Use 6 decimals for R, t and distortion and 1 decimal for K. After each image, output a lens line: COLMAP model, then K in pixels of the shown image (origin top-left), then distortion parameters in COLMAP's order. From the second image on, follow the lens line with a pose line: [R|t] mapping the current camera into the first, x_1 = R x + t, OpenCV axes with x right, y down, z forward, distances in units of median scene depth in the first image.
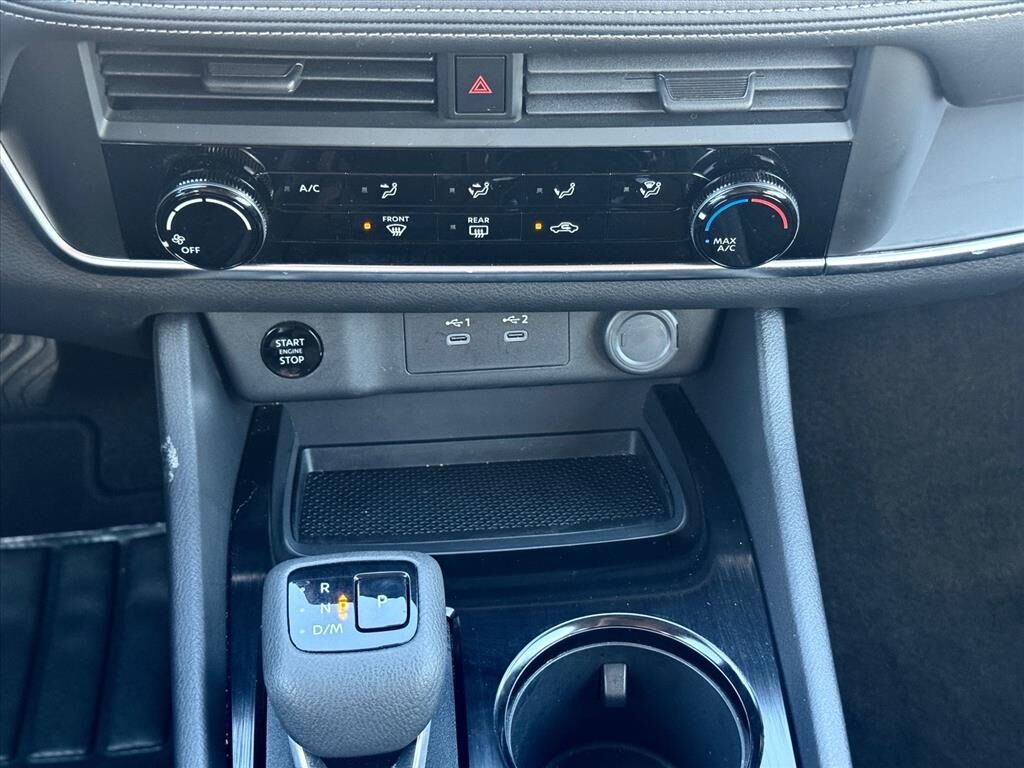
lens RADIAL K [[1406.2, 0, 505.9], [0, 1406.2, 385.0], [0, 0, 1]] dist [0.063349, 0.000000]
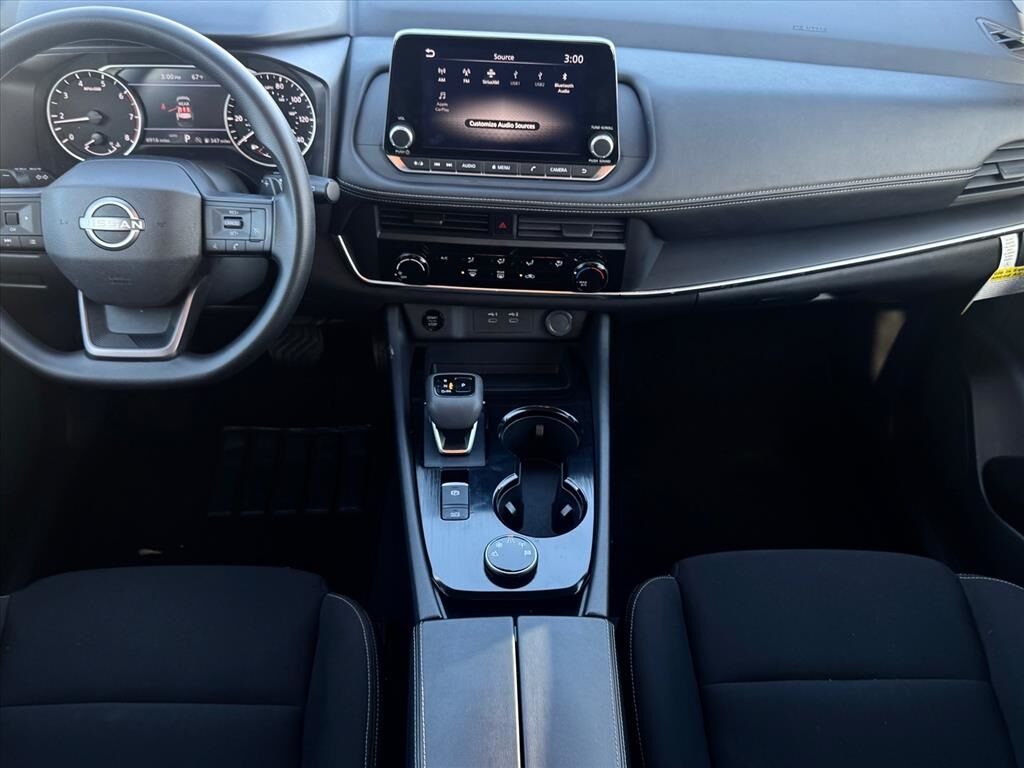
lens RADIAL K [[866.9, 0, 515.0], [0, 866.9, 445.7], [0, 0, 1]] dist [0.005876, -0.030600]
pose [[0.998758, 0.047557, -0.014841, 0.056225], [-0.047501, 0.998863, 0.004108, 0.243720], [0.015020, -0.003398, 0.999881, -0.836465]]
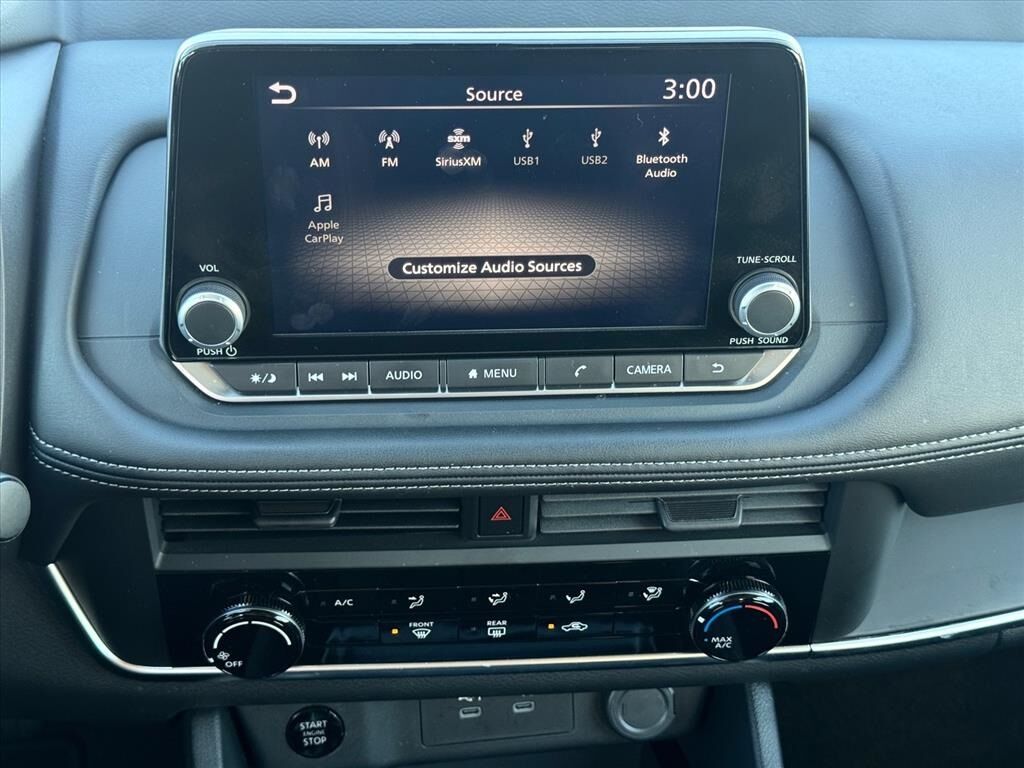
lens RADIAL K [[1406.2, 0, 510.8], [0, 1406.2, 382.8], [0, 0, 1]] dist [0.063349, 0.000000]
pose [[0.998493, -0.020558, 0.050886, -0.062573], [0.027837, 0.988783, -0.146743, -0.145443], [-0.047298, 0.147938, 0.987865, -0.114894]]
